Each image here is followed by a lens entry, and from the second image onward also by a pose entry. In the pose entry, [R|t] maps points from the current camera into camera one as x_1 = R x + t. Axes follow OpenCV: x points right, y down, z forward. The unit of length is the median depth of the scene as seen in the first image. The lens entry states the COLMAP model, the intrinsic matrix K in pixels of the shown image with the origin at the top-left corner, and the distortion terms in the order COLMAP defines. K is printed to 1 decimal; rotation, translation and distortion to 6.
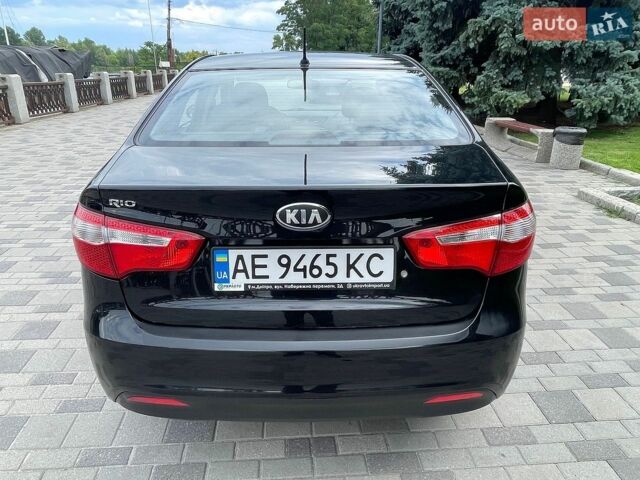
lens RADIAL K [[470.2, 0, 312.9], [0, 470.2, 244.5], [0, 0, 1]] dist [0.000972, -0.010096]
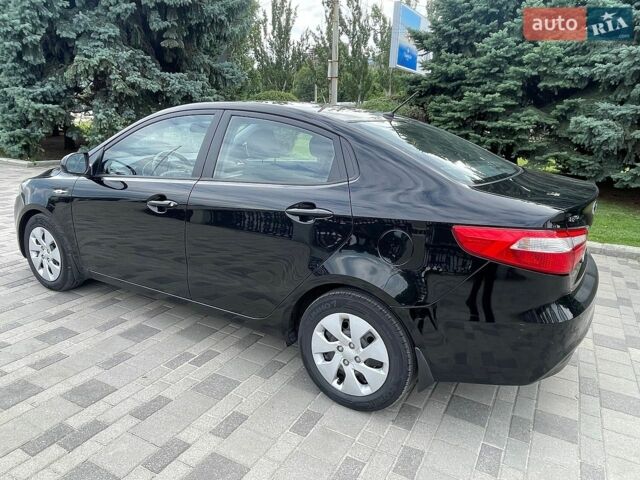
lens RADIAL K [[470.2, 0, 312.9], [0, 470.2, 244.5], [0, 0, 1]] dist [0.000972, -0.010096]
pose [[0.537054, -0.209039, 0.817236, -0.279961], [0.263723, 0.961853, 0.072723, -0.044702], [-0.801263, 0.176468, 0.571696, 0.112621]]
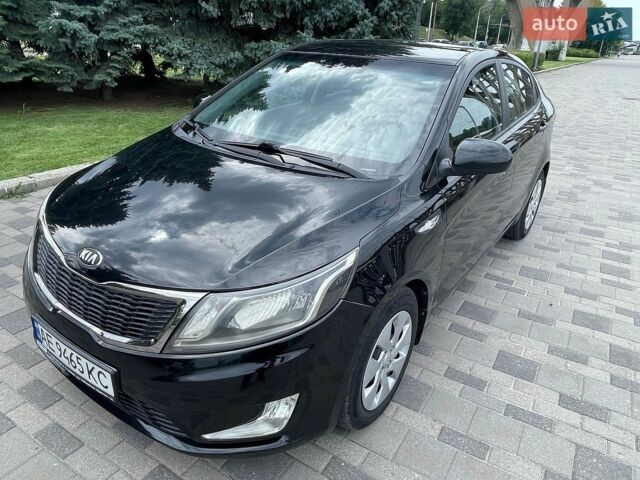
lens RADIAL K [[472.5, 0, 316.5], [0, 472.5, 244.1], [0, 0, 1]] dist [-0.006901, 0.000236]
pose [[-0.808676, -0.274899, 0.520071, -0.157924], [0.164037, 0.743642, 0.648142, -0.236351], [-0.564920, 0.609448, -0.556272, 0.593219]]
